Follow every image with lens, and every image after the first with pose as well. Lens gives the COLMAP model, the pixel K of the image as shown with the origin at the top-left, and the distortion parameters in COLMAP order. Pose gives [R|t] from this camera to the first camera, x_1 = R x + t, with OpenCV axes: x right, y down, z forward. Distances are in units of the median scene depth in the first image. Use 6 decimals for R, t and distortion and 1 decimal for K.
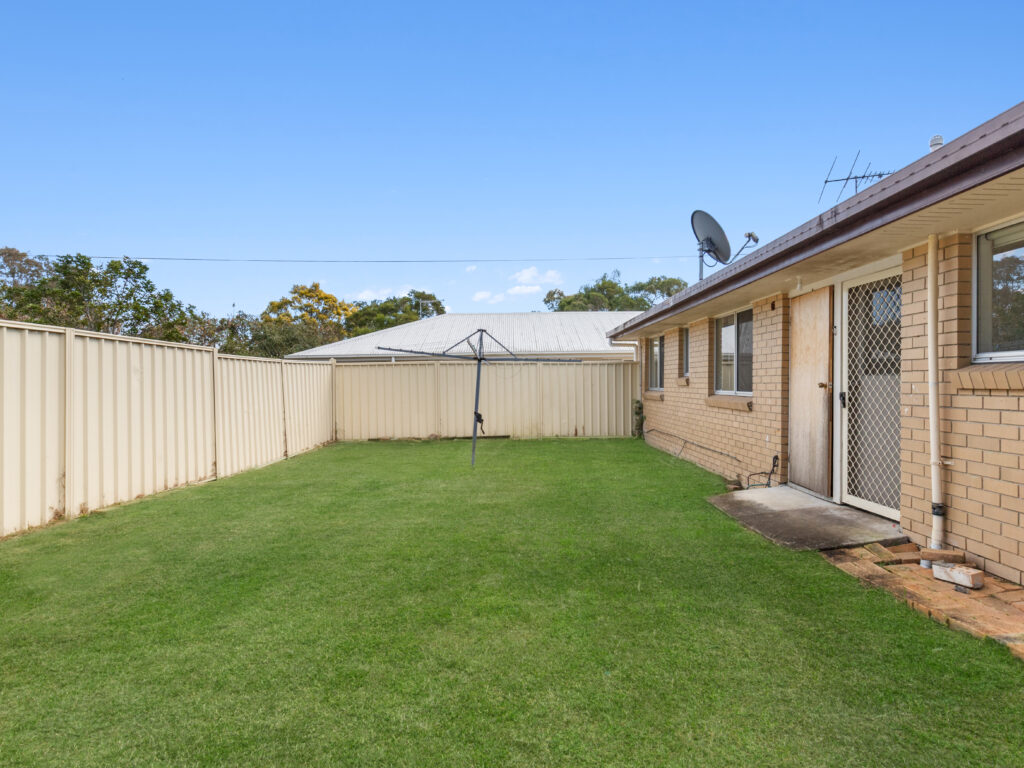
lens RADIAL K [[510.2, 0, 542.1], [0, 510.2, 383.1], [0, 0, 1]] dist [0.002399, 0.000356]
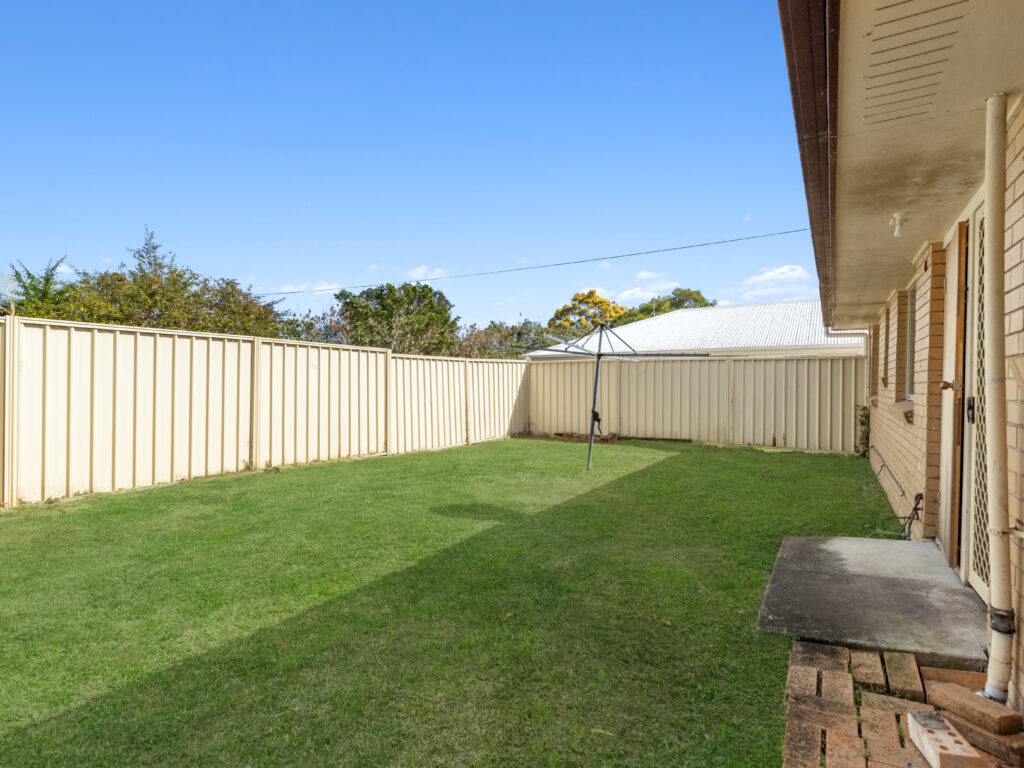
lens RADIAL K [[510.2, 0, 542.1], [0, 510.2, 383.1], [0, 0, 1]] dist [0.002399, 0.000356]
pose [[0.836629, 0.012699, -0.547622, 0.352329], [-0.012799, 0.999911, 0.003632, 0.003931], [0.547620, 0.003970, 0.836718, 0.160248]]
